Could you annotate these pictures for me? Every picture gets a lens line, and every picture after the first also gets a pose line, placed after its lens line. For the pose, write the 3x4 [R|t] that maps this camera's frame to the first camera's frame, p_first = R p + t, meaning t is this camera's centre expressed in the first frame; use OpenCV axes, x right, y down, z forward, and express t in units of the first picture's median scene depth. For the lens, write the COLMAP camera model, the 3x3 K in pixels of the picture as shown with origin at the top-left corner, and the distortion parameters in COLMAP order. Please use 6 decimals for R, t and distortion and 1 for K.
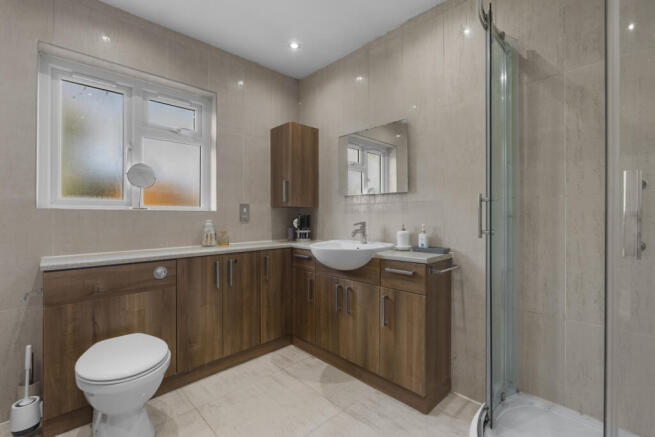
lens RADIAL K [[294.4, 0, 329.5], [0, 294.4, 208.1], [0, 0, 1]] dist [-0.002352, -0.000414]
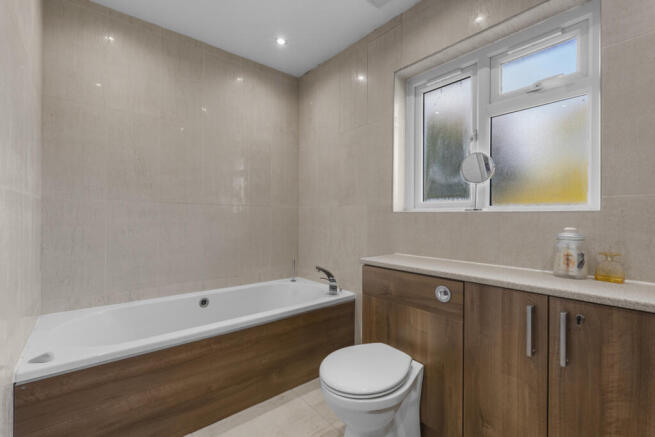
lens RADIAL K [[285.6, 0, 327.5], [0, 285.6, 218.5], [0, 0, 1]] dist [-0.002799, -0.000164]
pose [[-0.079397, 0.006838, -0.996820, 0.172012], [0.023940, 0.999701, 0.004951, 0.012053], [0.996556, -0.023471, -0.079536, 0.715955]]
